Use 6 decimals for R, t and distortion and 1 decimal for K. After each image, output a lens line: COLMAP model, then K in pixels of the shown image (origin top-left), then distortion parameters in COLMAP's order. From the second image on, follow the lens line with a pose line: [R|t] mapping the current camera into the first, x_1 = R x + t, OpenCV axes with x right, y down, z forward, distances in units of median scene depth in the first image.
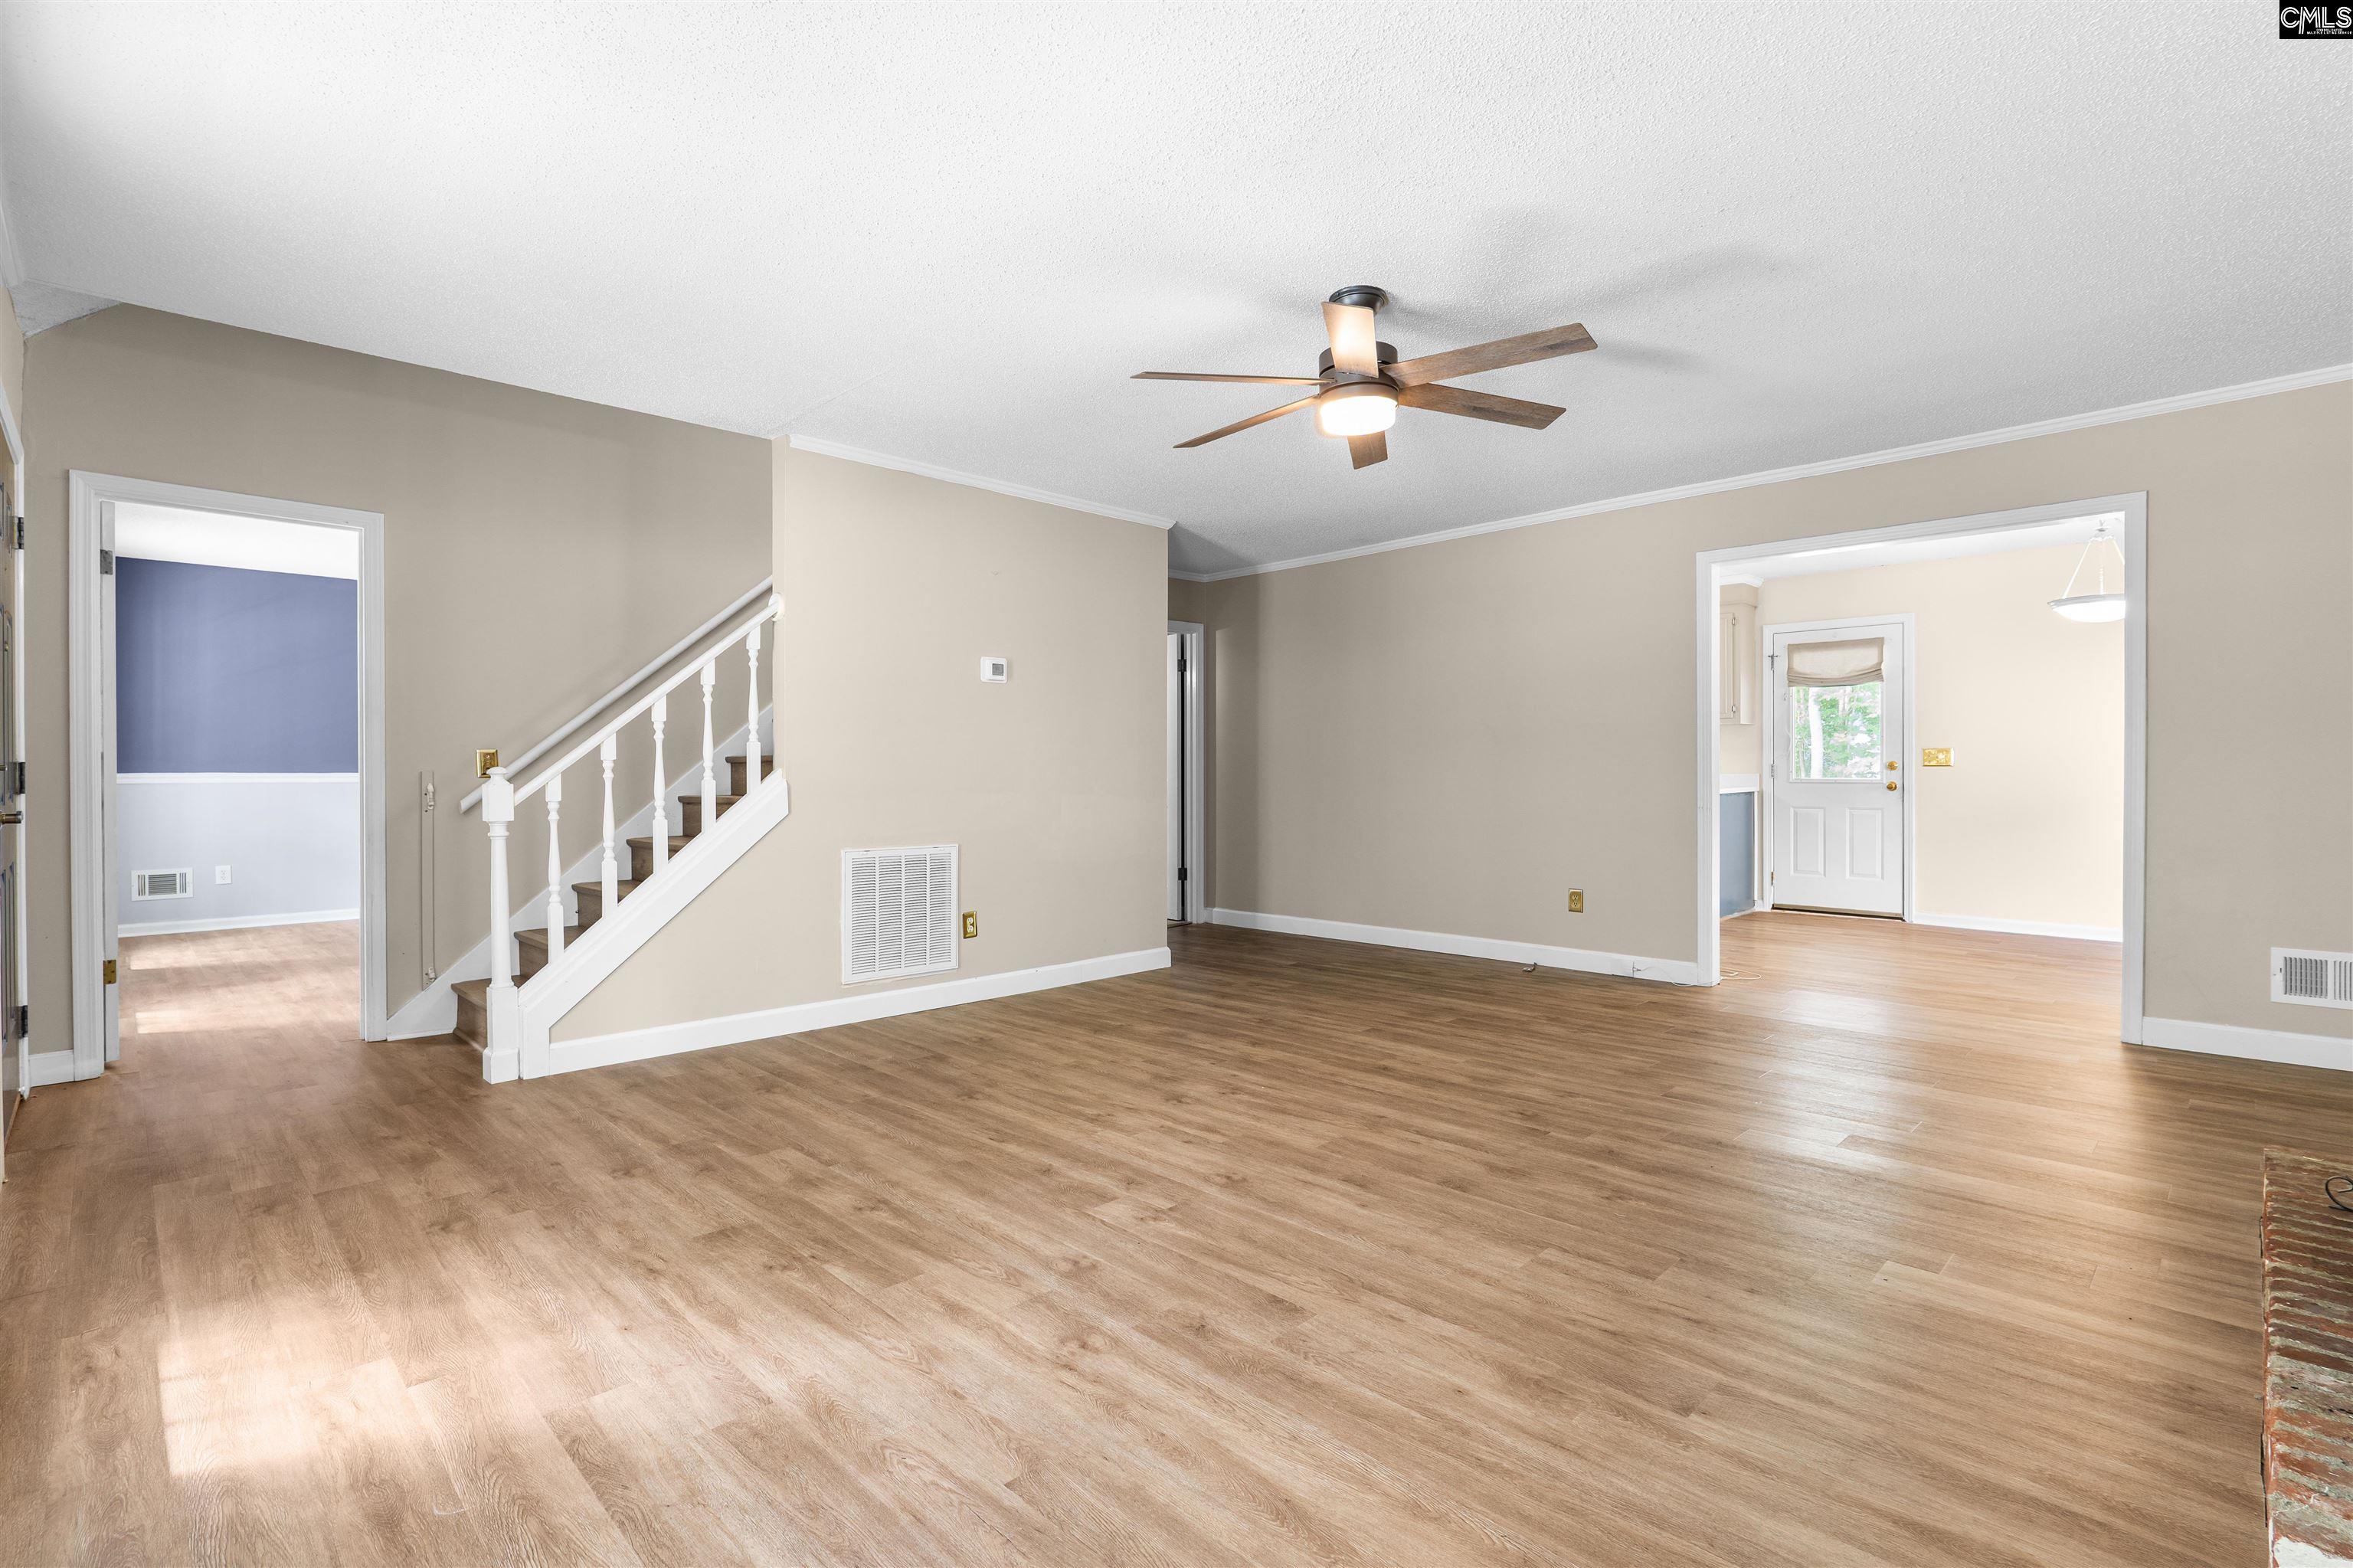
lens RADIAL K [[1088.4, 0, 1163.5], [0, 1088.4, 770.1], [0, 0, 1]] dist [-0.009781, -0.000406]
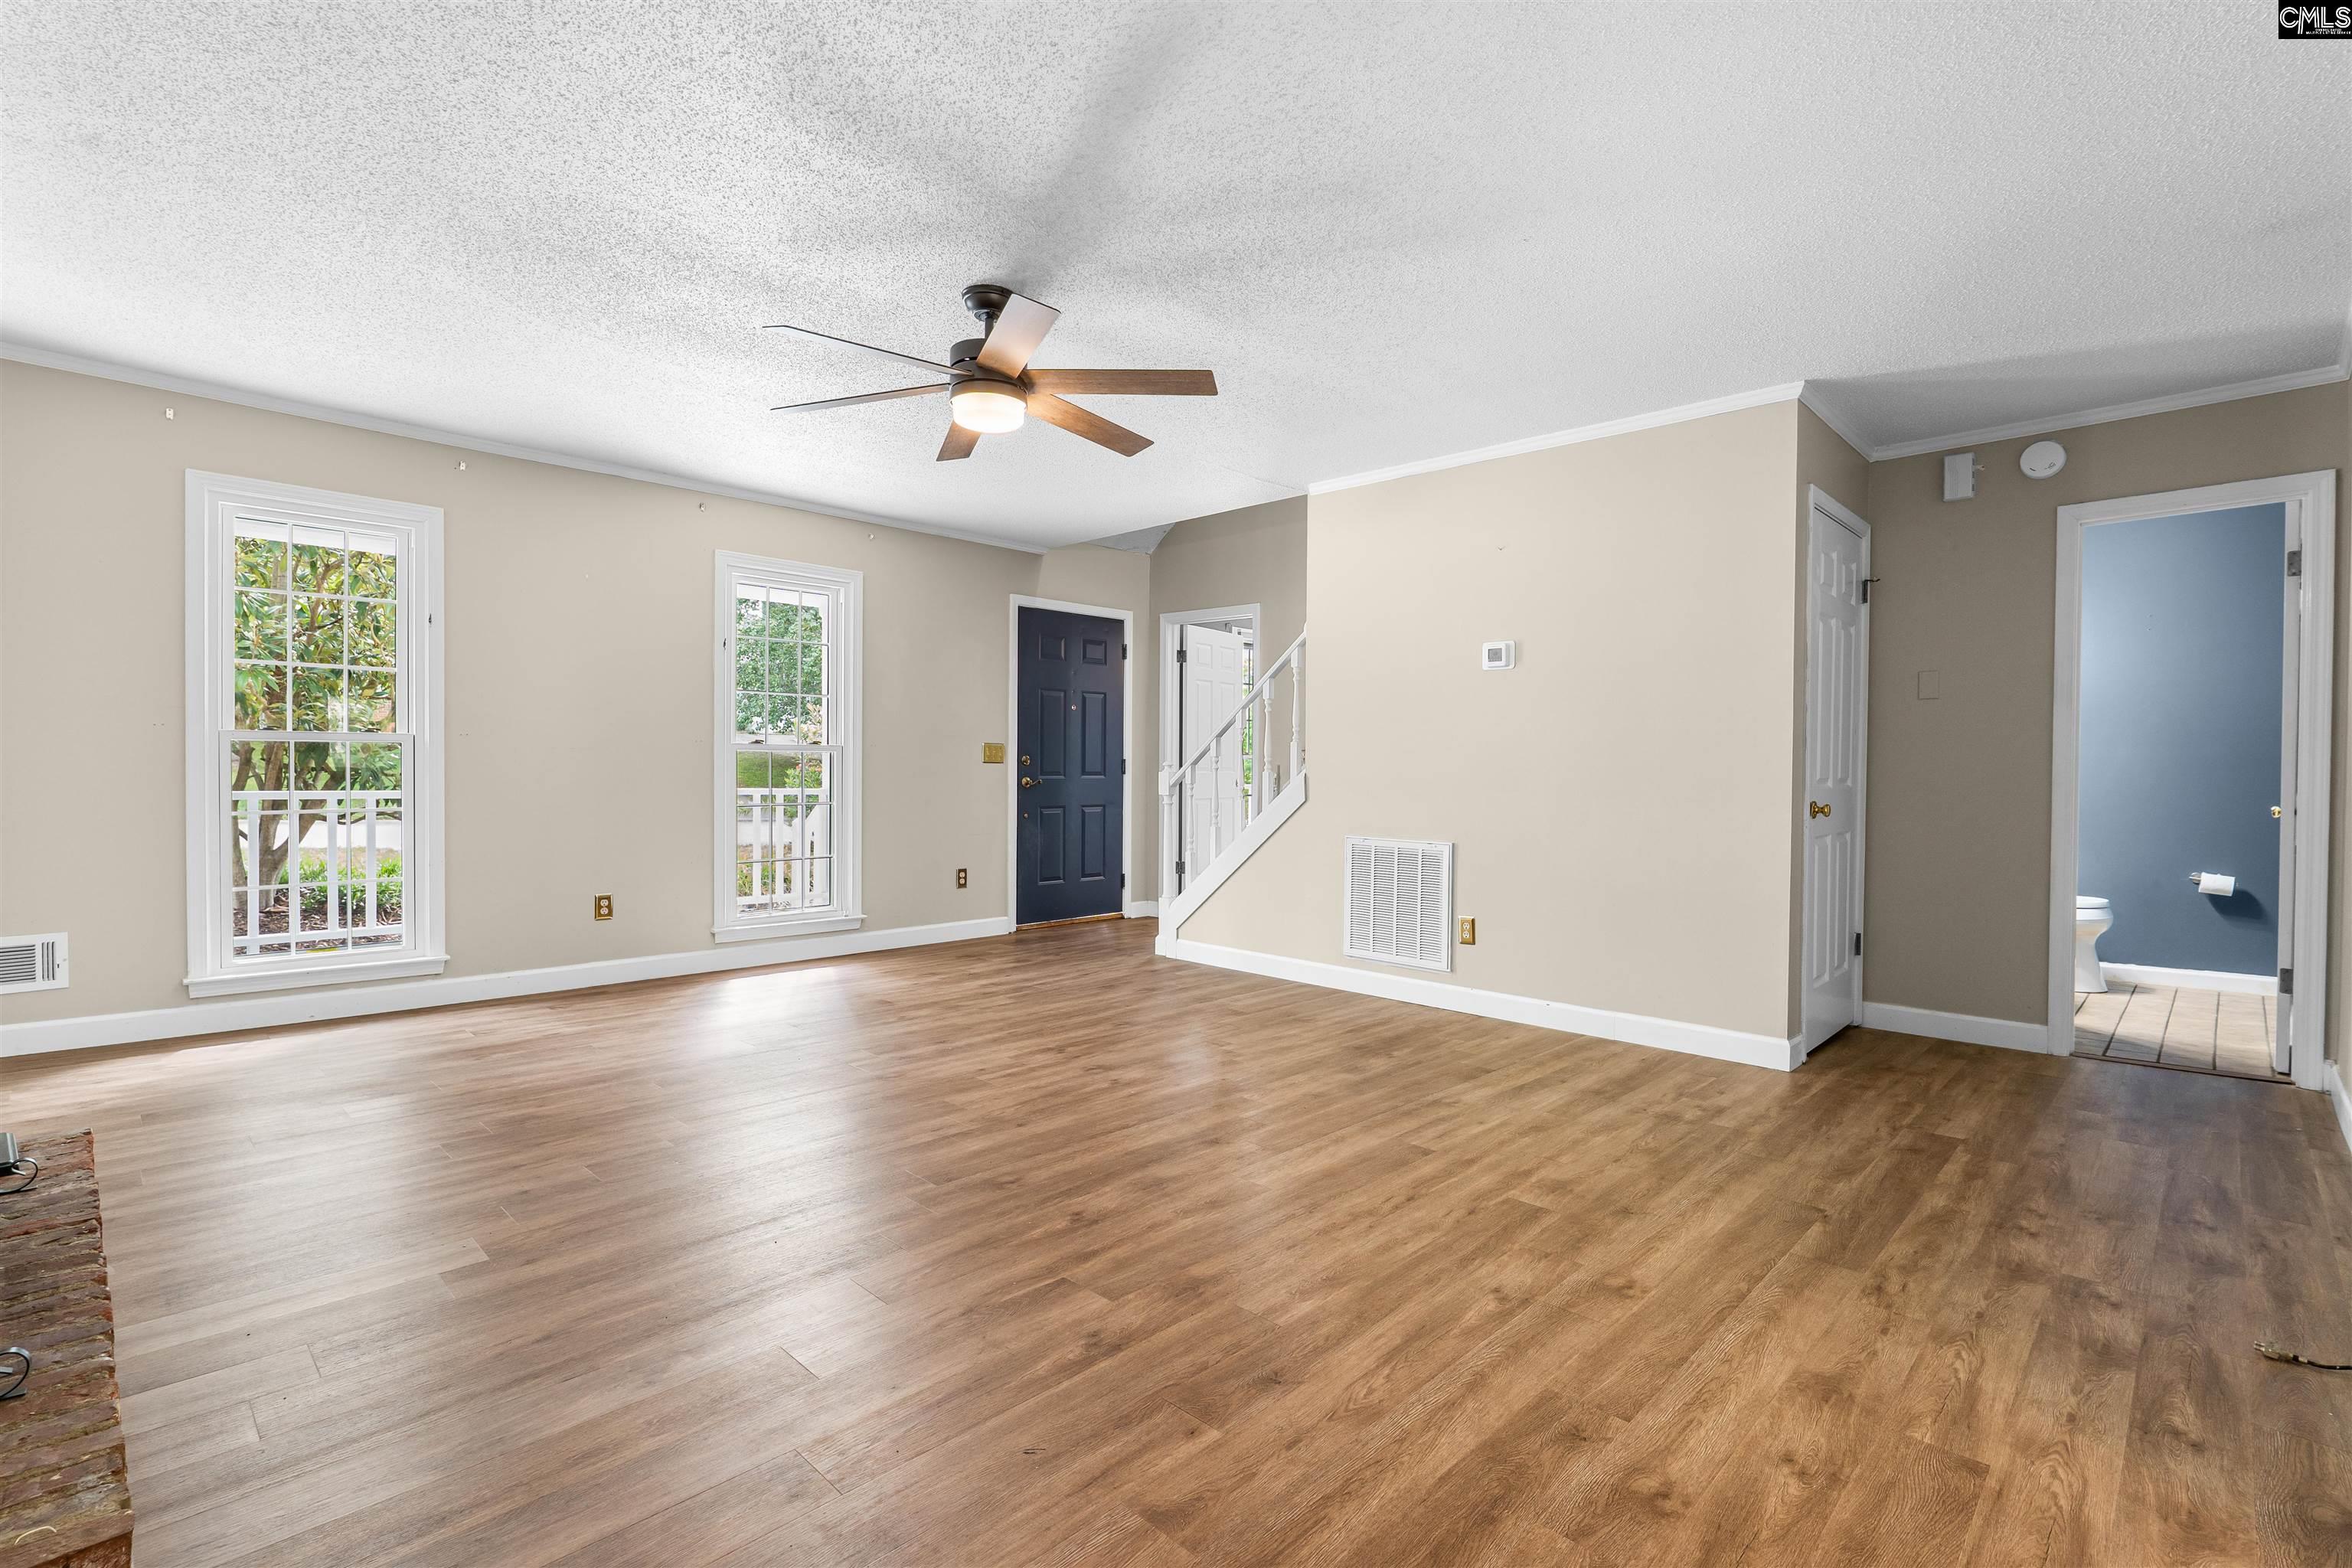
lens RADIAL K [[1087.9, 0, 1183.1], [0, 1087.9, 775.0], [0, 0, 1]] dist [-0.009781, -0.000406]
pose [[0.032122, 0.014090, -0.999385, 1.316033], [-0.010363, 0.999852, 0.013763, -0.004618], [0.999430, 0.009915, 0.032264, 1.261393]]
